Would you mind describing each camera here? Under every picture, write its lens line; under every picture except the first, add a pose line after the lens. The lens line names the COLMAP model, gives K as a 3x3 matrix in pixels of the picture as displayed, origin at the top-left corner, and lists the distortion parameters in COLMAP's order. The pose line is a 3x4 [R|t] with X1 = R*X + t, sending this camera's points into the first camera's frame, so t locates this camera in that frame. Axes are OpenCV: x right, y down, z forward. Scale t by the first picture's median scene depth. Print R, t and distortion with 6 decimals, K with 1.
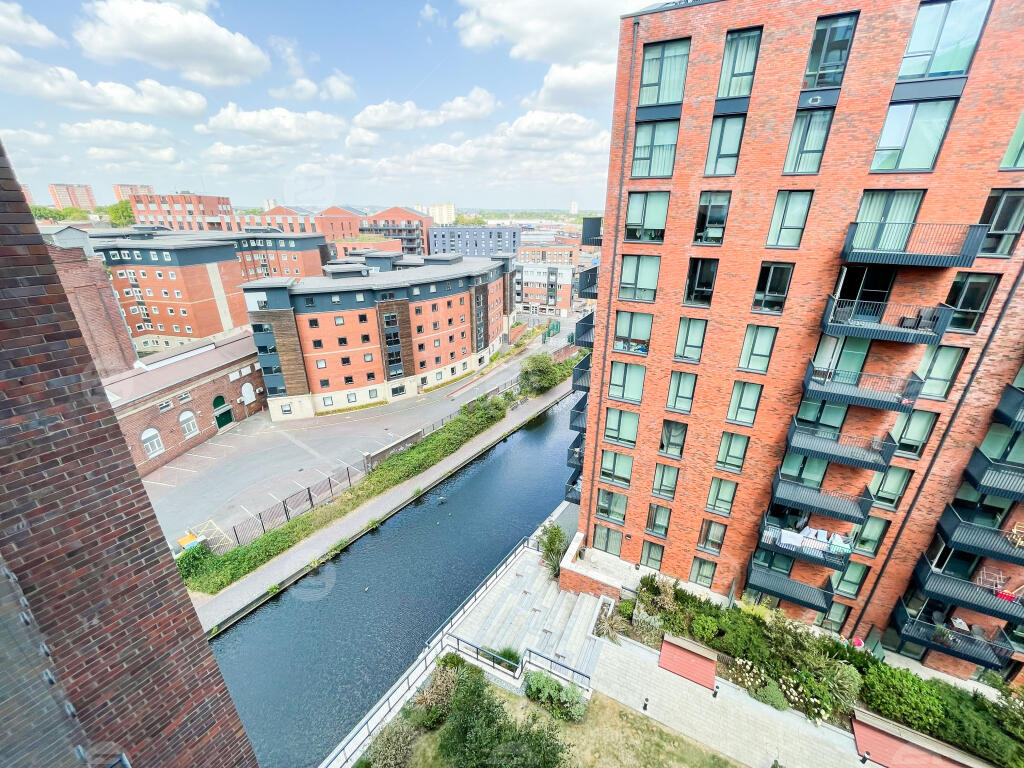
lens RADIAL K [[414.1, 0, 513.1], [0, 414.1, 385.2], [0, 0, 1]] dist [-0.001682, 0.000285]
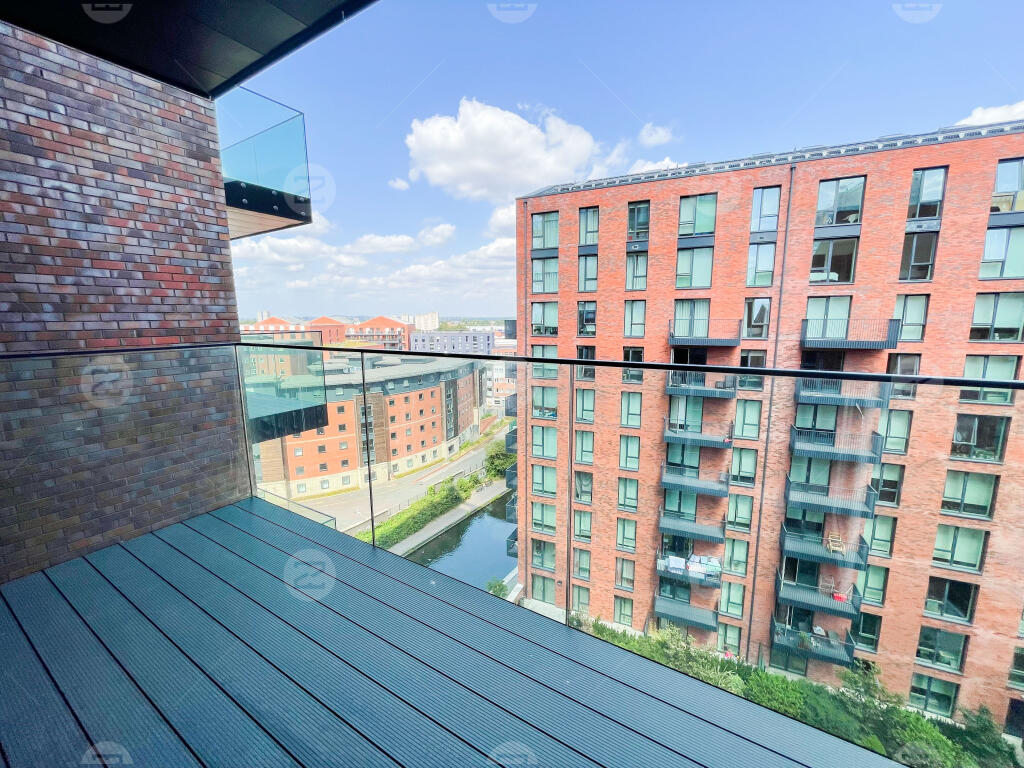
lens RADIAL K [[414.1, 0, 510.6], [0, 414.1, 384.0], [0, 0, 1]] dist [-0.001682, 0.000285]
pose [[0.999130, -0.020467, 0.036345, 0.141358], [0.028560, 0.970731, -0.238467, 0.128989], [-0.030400, 0.239297, 0.970470, -0.283056]]
